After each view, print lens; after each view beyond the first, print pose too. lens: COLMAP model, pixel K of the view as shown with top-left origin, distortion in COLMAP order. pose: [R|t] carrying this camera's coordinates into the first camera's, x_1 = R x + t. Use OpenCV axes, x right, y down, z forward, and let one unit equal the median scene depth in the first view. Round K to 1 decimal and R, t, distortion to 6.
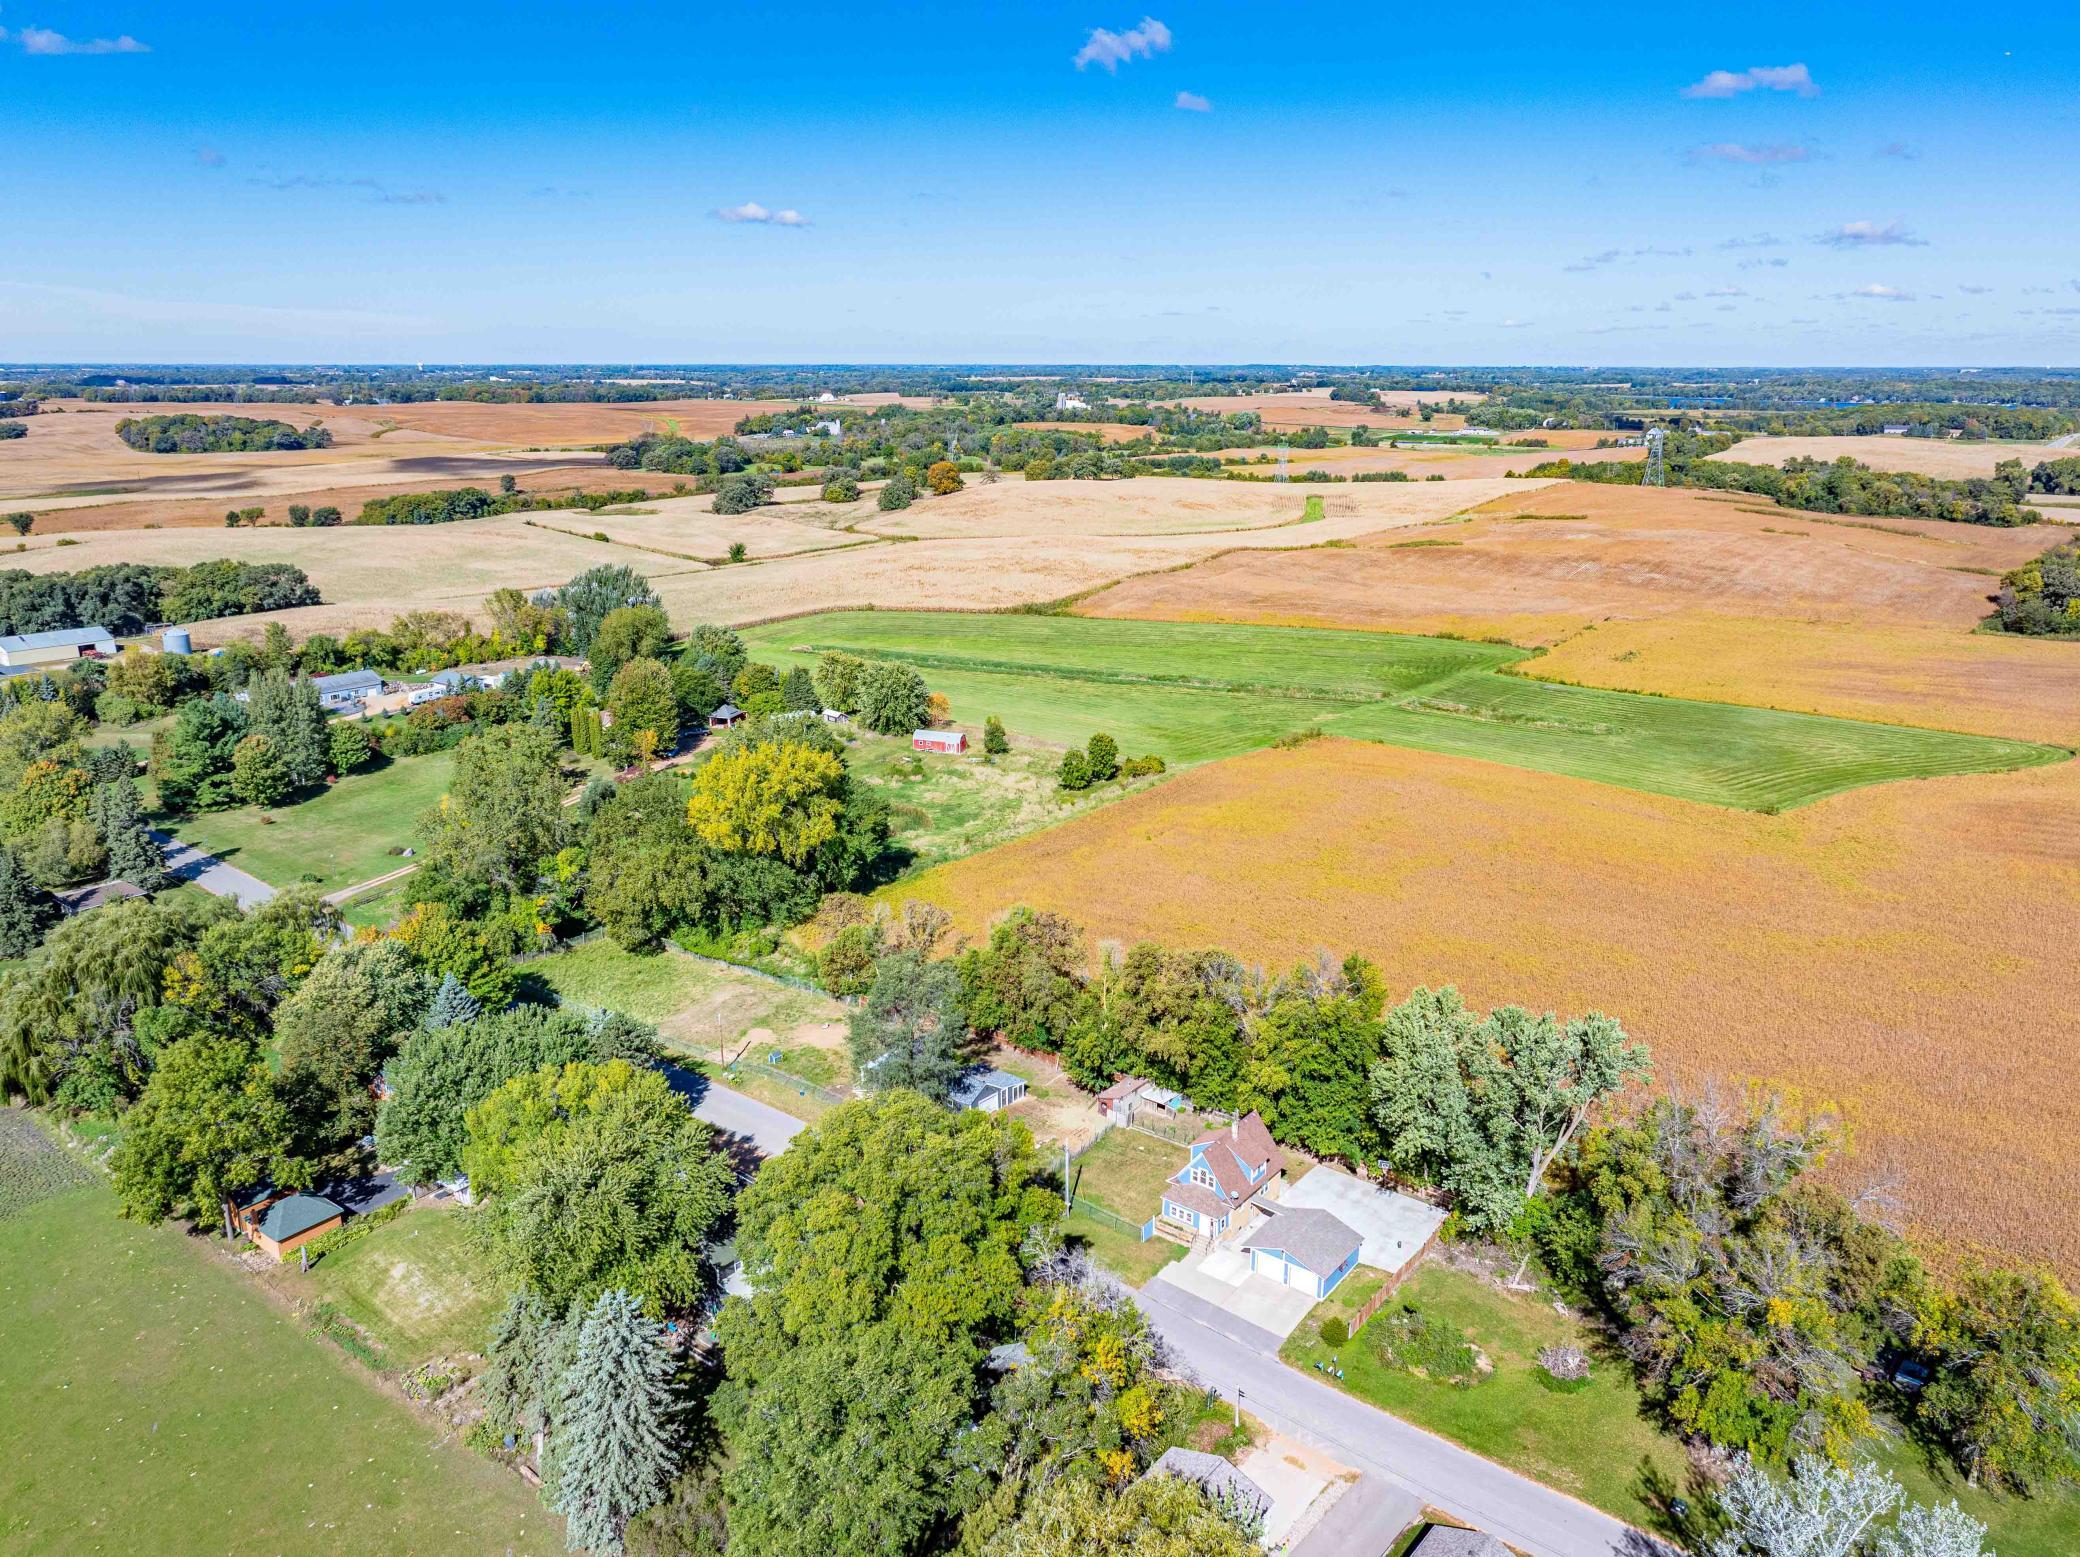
lens RADIAL K [[1475.2, 0, 1032.2], [0, 1475.2, 769.0], [0, 0, 1]] dist [-0.030031, 0.041494]
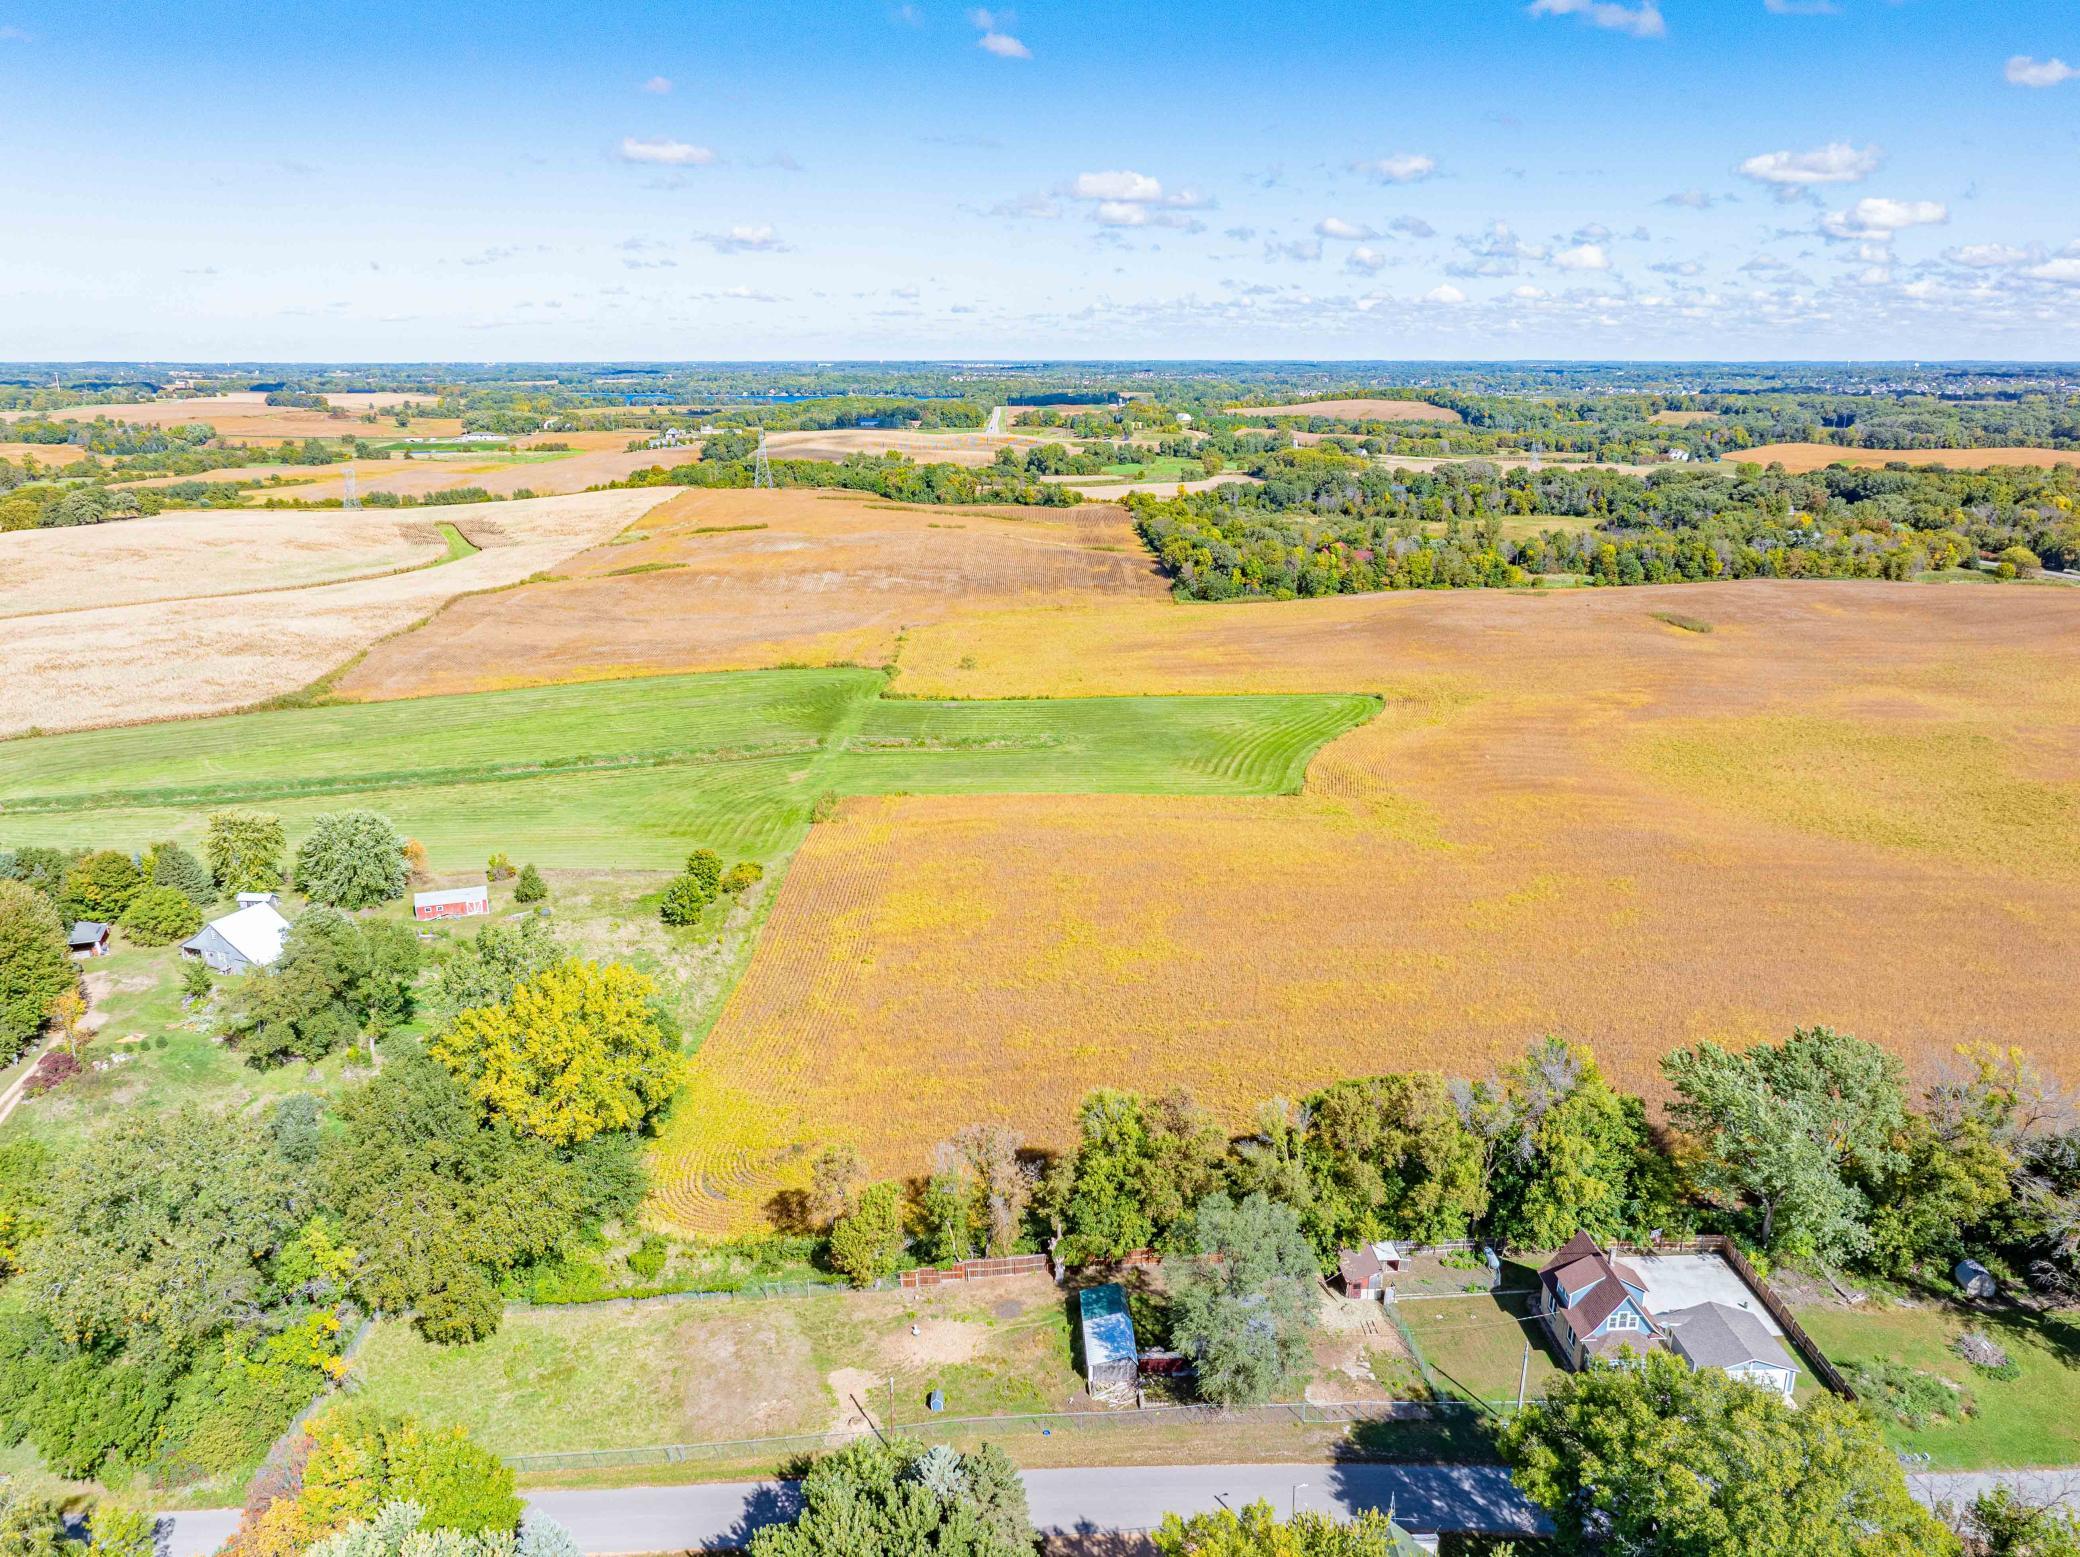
lens RADIAL K [[1475.2, 0, 1048.1], [0, 1475.2, 809.8], [0, 0, 1]] dist [-0.030031, 0.041494]
pose [[0.758485, -0.192233, 0.622693, -0.213180], [0.174116, 0.980547, 0.090621, -0.058864], [-0.628000, 0.039686, 0.777201, 0.159983]]
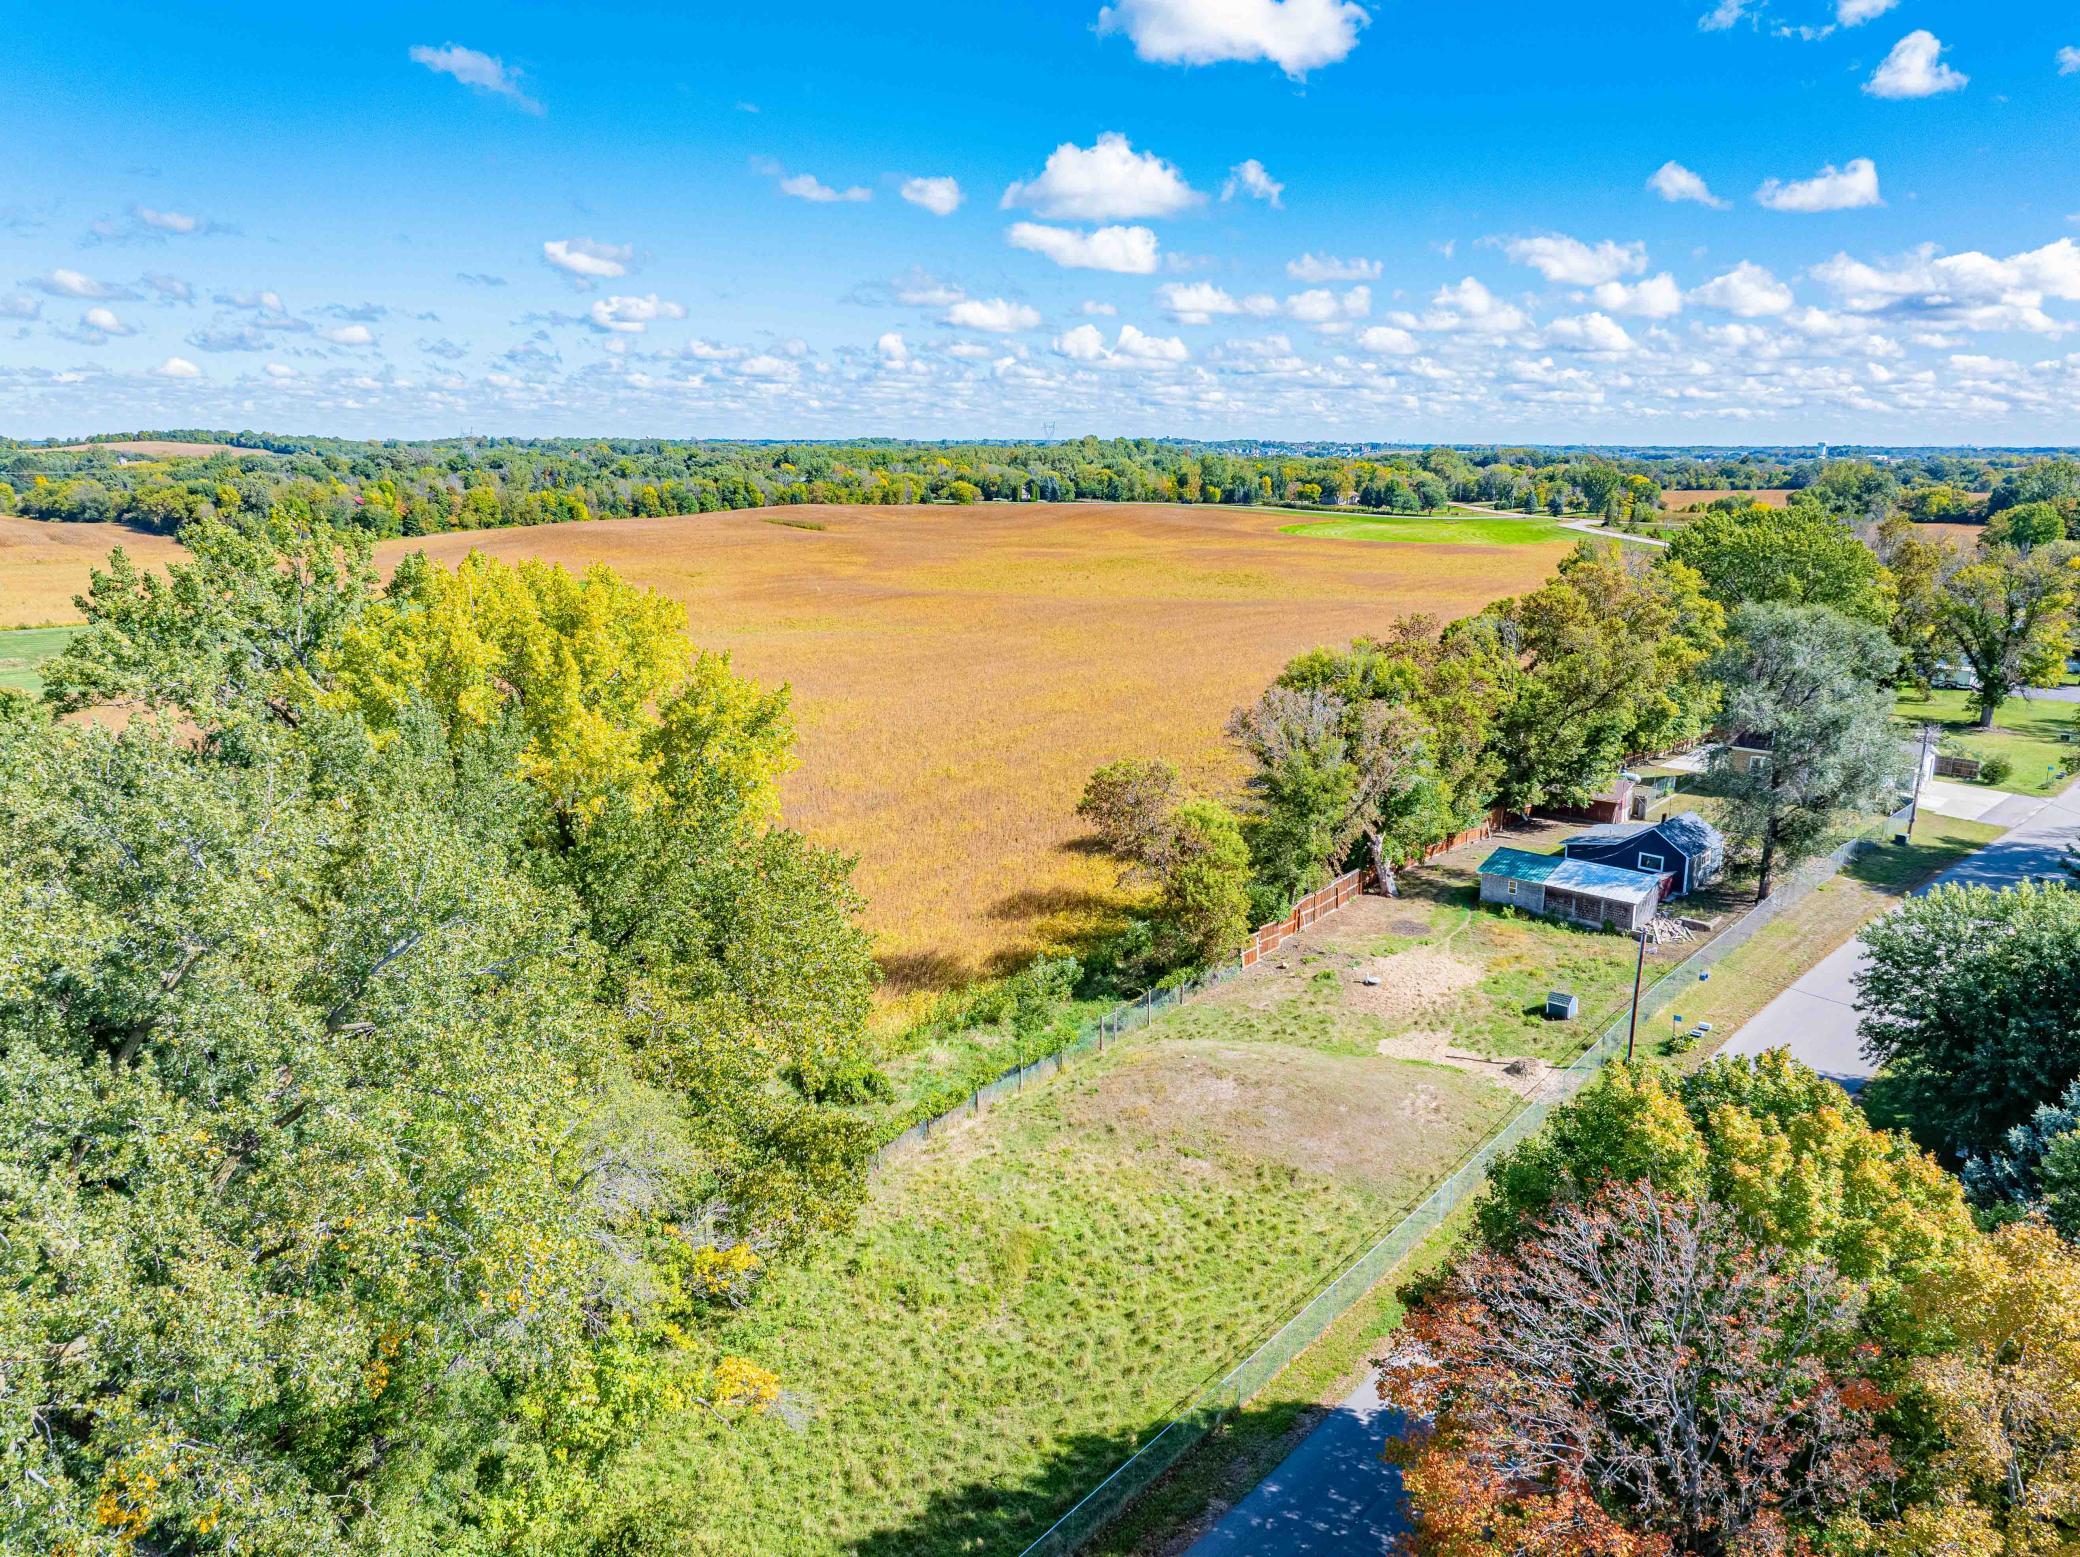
lens RADIAL K [[1475.2, 0, 1045.0], [0, 1475.2, 755.8], [0, 0, 1]] dist [-0.030031, 0.041494]
pose [[0.069295, -0.208249, 0.975618, -0.251999], [0.265563, 0.946531, 0.183179, -0.002356], [-0.961600, 0.246395, 0.120893, 0.438292]]
